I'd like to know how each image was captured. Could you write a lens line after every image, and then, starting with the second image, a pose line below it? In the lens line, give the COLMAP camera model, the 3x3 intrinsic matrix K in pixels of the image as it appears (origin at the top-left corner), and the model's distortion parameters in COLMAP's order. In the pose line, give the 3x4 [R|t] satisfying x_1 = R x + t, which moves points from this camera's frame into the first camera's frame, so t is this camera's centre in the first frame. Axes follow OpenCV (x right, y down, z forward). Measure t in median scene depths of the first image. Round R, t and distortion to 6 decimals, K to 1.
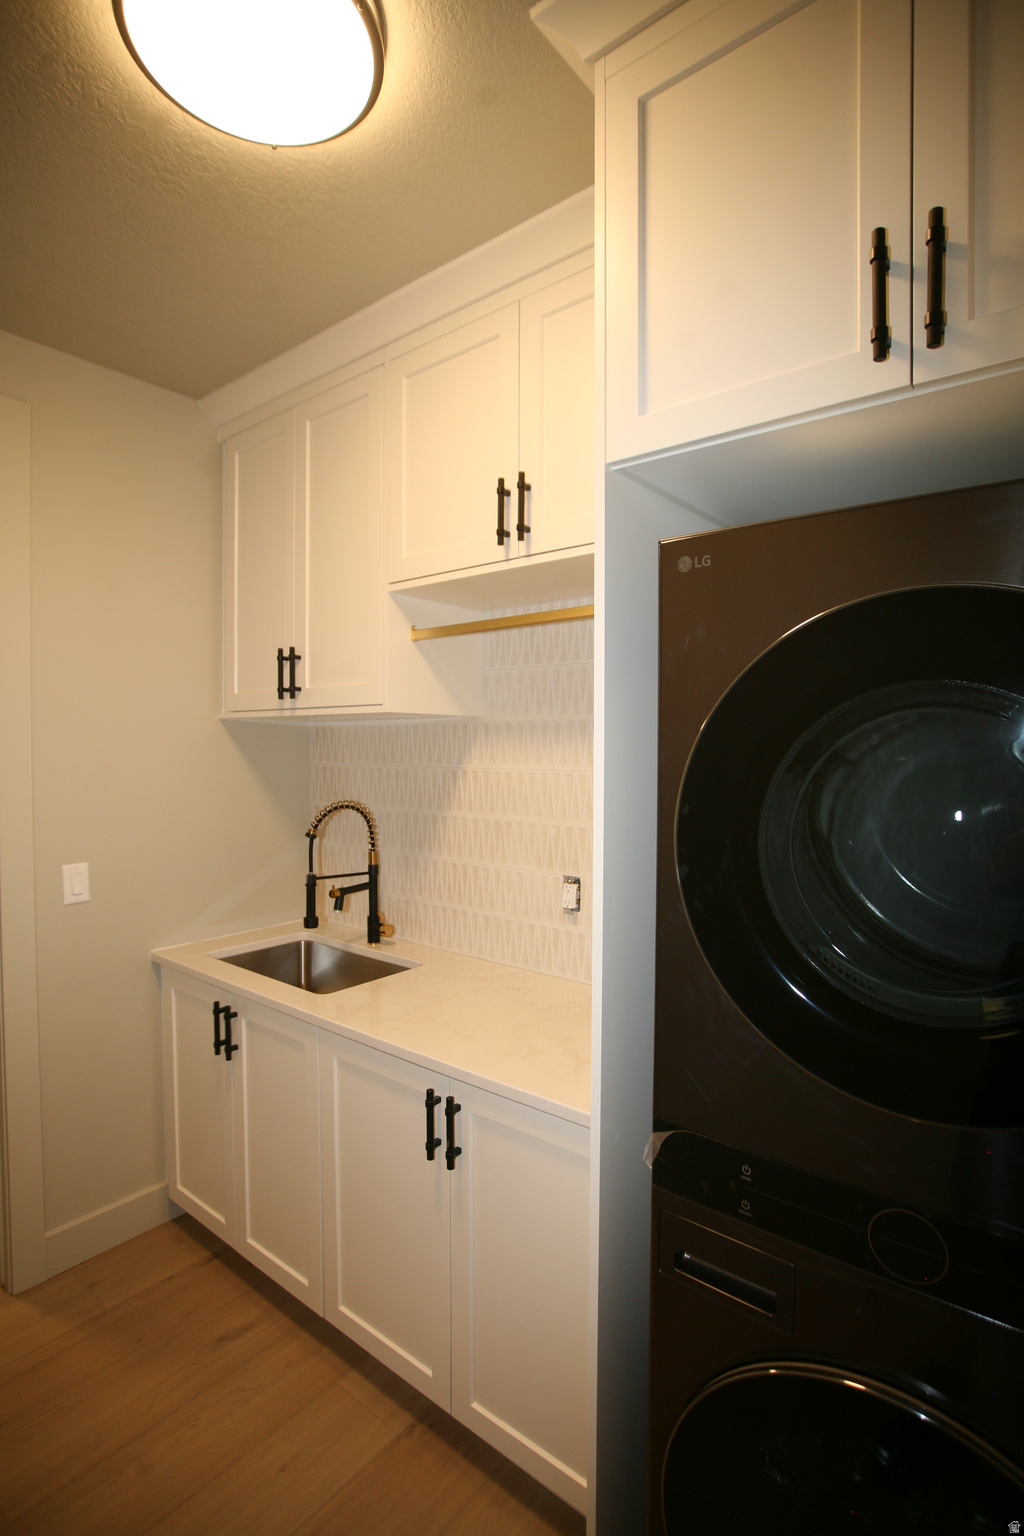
lens RADIAL K [[756.7, 0, 512.0], [0, 756.7, 768.0], [0, 0, 1]] dist [-0.071739, 0.028753]
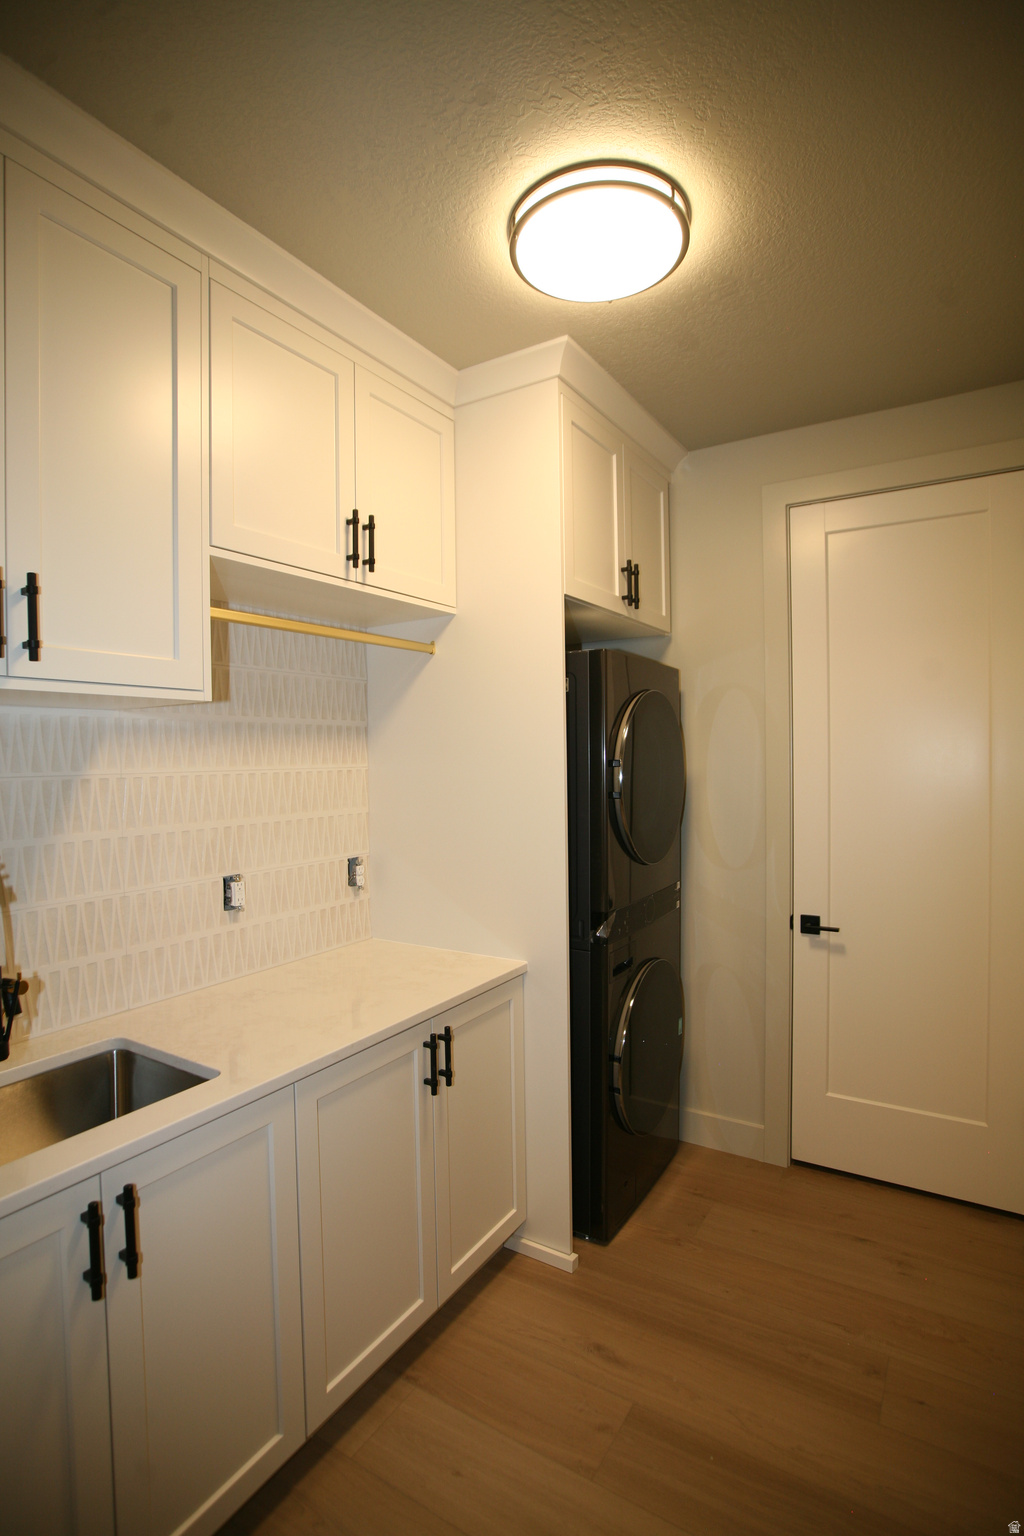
lens RADIAL K [[756.7, 0, 512.0], [0, 756.7, 768.0], [0, 0, 1]] dist [-0.071739, 0.028753]
pose [[-0.106850, -0.013691, 0.994181, -0.908560], [0.046982, 0.998719, 0.018803, -0.001199], [-0.993165, 0.048718, -0.106069, 0.691603]]
